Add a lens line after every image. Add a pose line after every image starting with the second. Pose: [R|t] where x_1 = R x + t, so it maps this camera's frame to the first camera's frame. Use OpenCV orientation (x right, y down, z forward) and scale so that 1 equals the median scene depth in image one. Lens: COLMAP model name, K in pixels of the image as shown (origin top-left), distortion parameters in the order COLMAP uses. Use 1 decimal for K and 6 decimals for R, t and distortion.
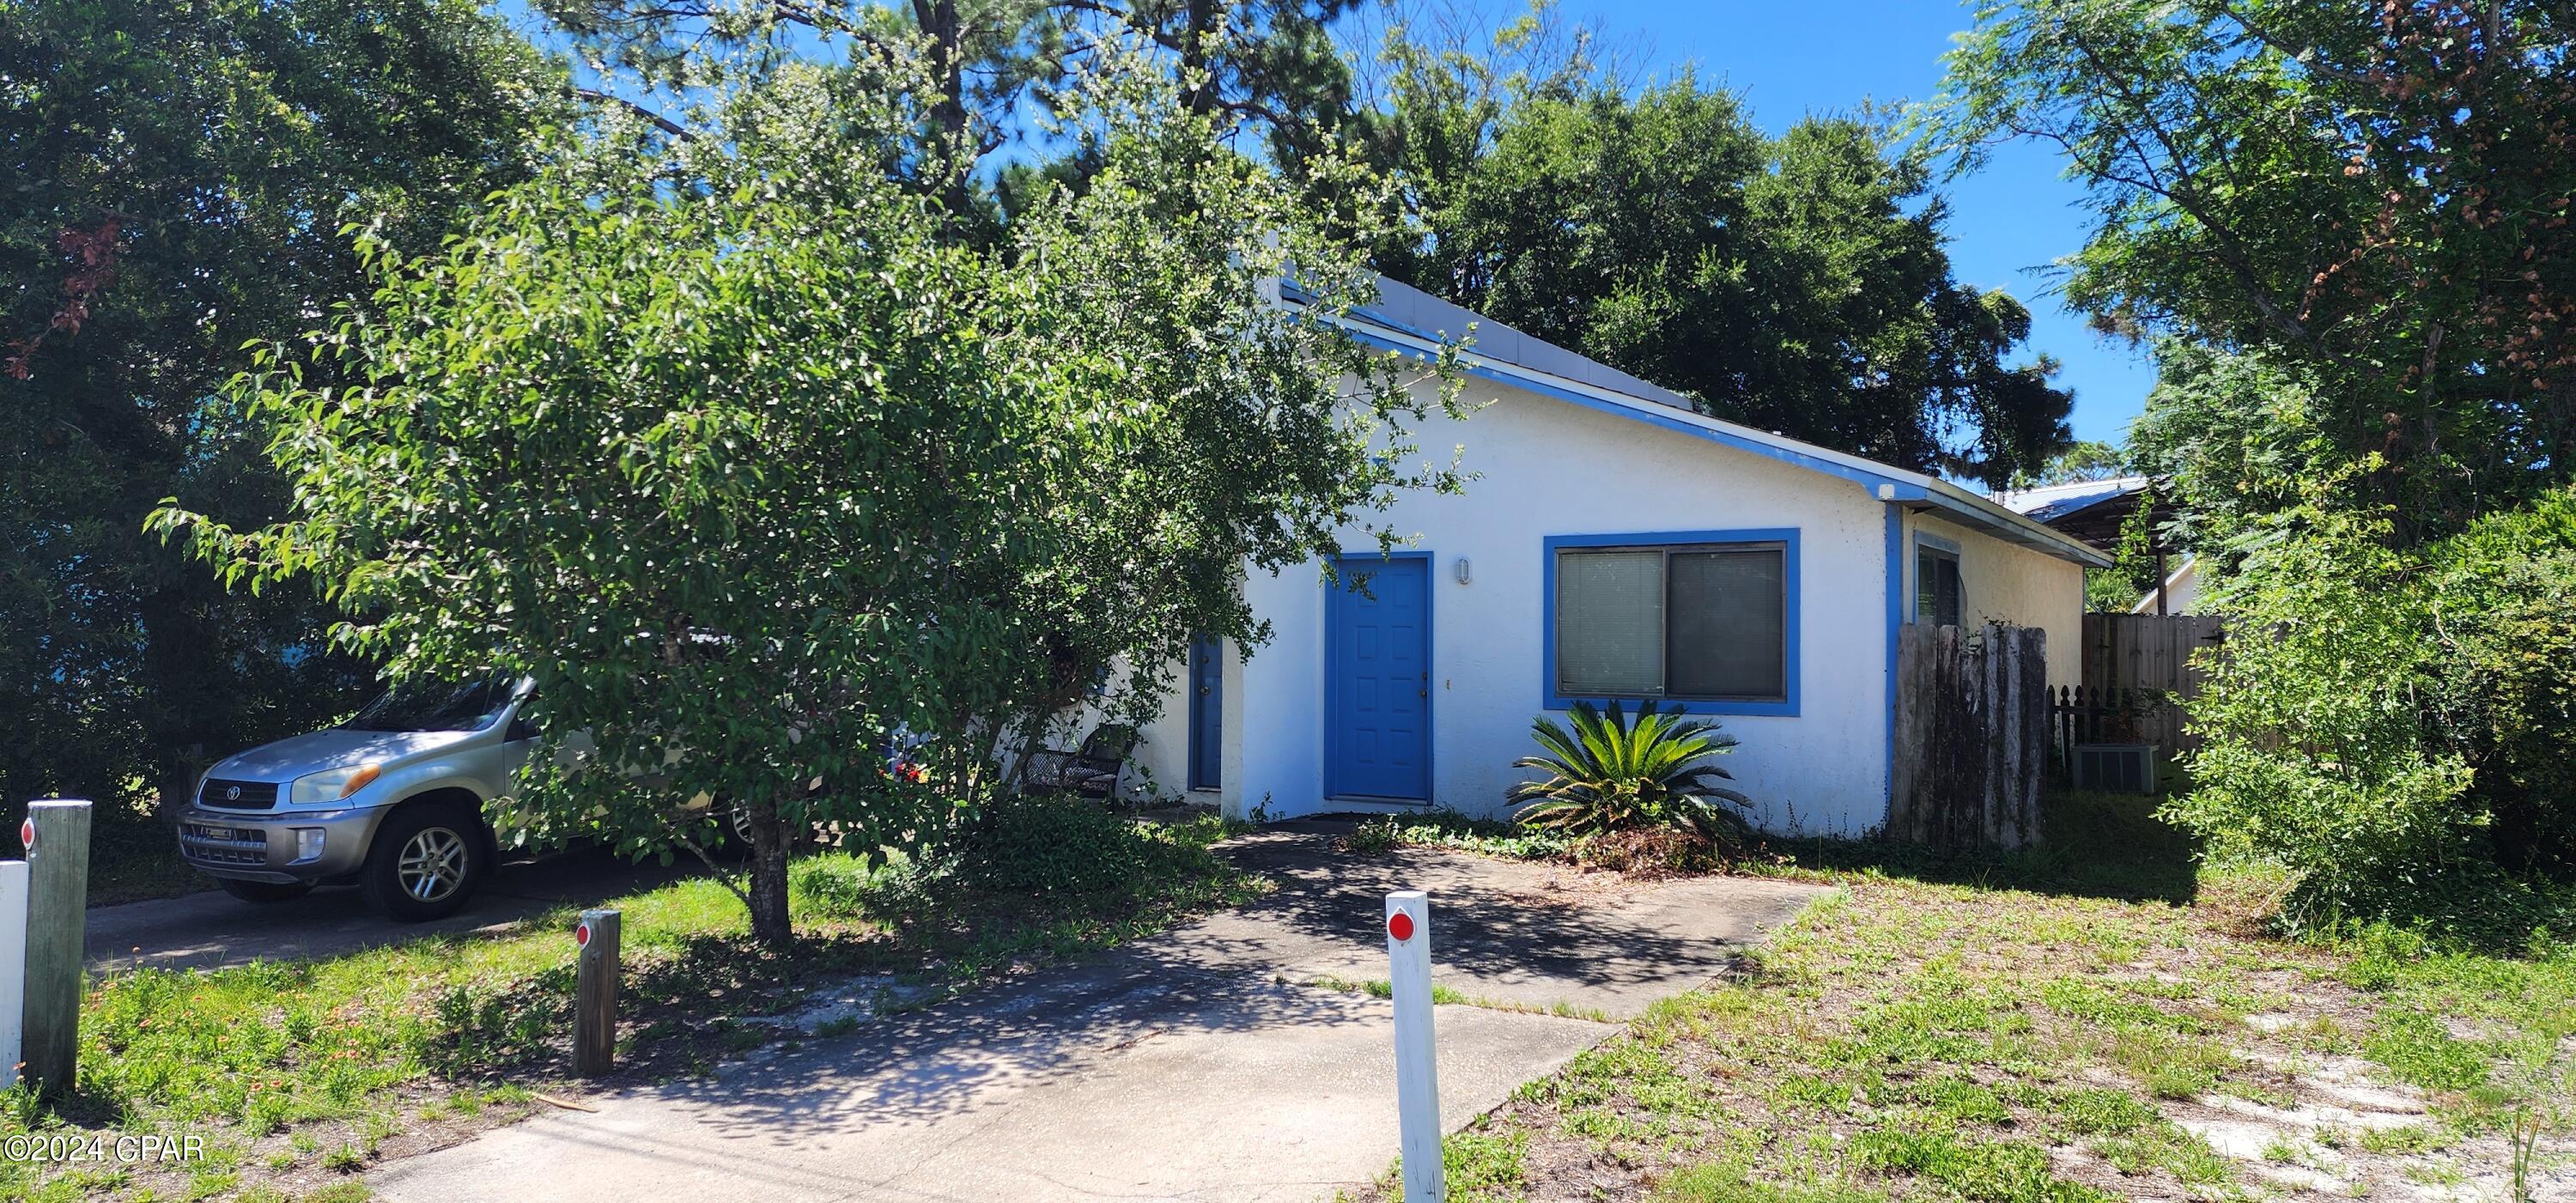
lens RADIAL K [[1714.4, 0, 1288.0], [0, 1714.4, 601.5], [0, 0, 1]] dist [0.075526, -0.001143]
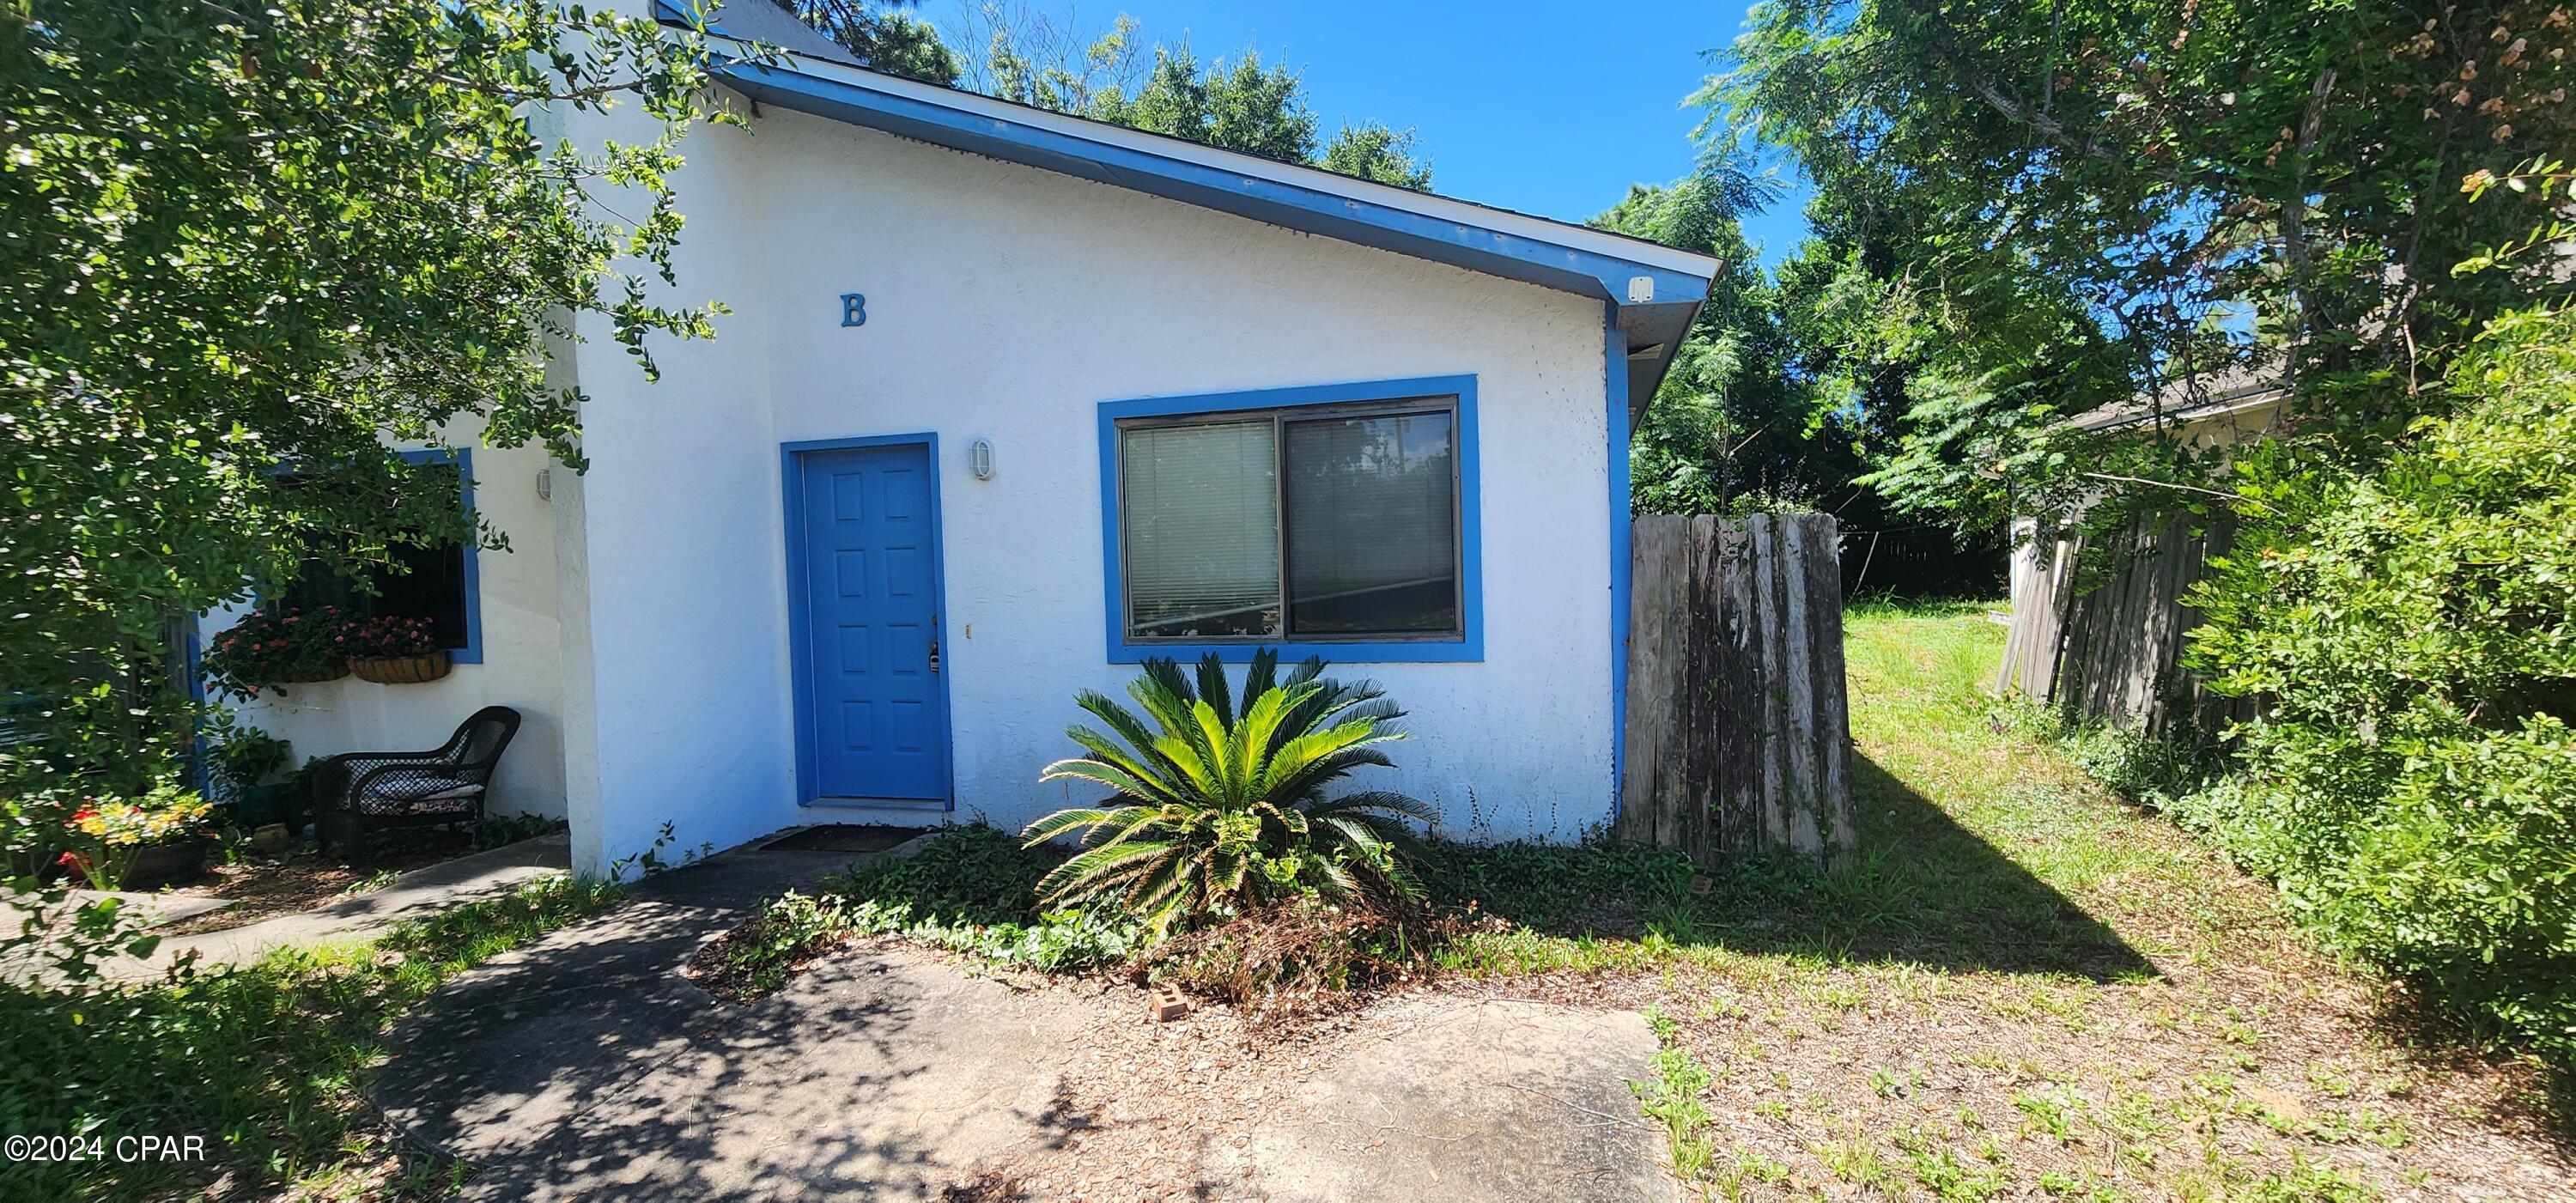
lens RADIAL K [[1103.6, 0, 1281.2], [0, 1103.6, 614.2], [0, 0, 1]] dist [-0.000272, 0.000007]
pose [[0.967333, -0.050133, 0.248504, 0.122434], [0.031861, 0.996521, 0.077012, 0.014065], [-0.251500, -0.066579, 0.965565, 0.640103]]
